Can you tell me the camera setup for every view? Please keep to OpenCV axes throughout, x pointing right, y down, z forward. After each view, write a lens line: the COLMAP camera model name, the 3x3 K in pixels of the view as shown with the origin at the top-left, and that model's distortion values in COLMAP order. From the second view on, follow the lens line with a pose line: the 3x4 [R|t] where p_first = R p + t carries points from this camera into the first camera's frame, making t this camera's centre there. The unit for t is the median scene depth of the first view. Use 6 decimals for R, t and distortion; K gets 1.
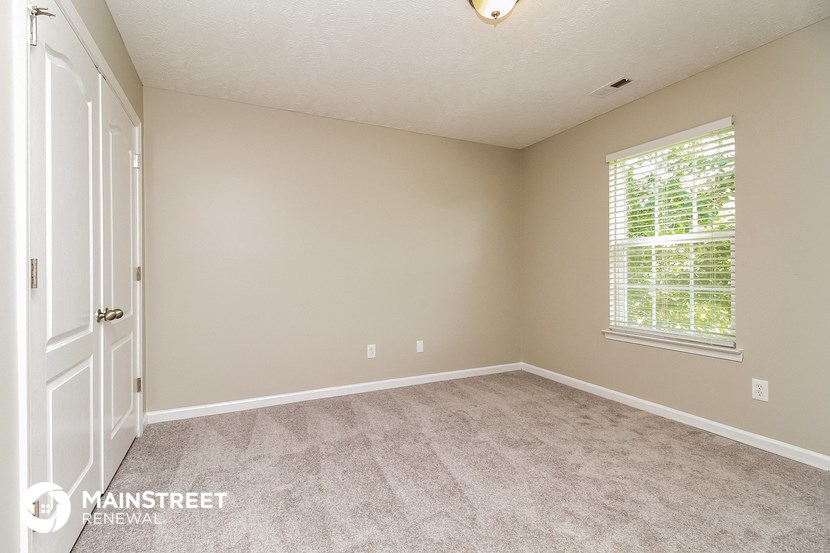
lens RADIAL K [[371.6, 0, 406.4], [0, 371.6, 270.2], [0, 0, 1]] dist [0.016193, -0.000007]
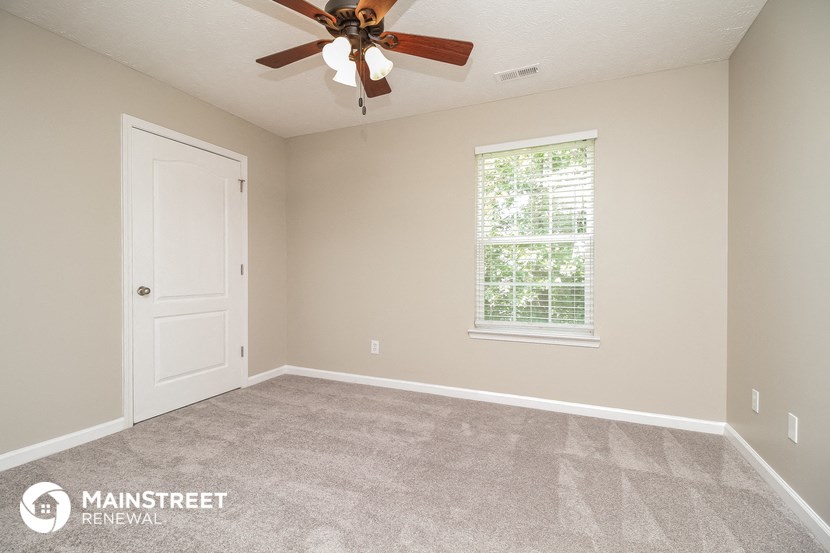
lens RADIAL K [[371.6, 0, 406.4], [0, 371.6, 270.2], [0, 0, 1]] dist [0.016193, -0.000007]
pose [[0.777662, -0.003624, 0.628672, -0.206680], [-0.000707, 0.999978, 0.006640, -0.000384], [-0.628682, -0.005608, 0.777642, 0.353019]]
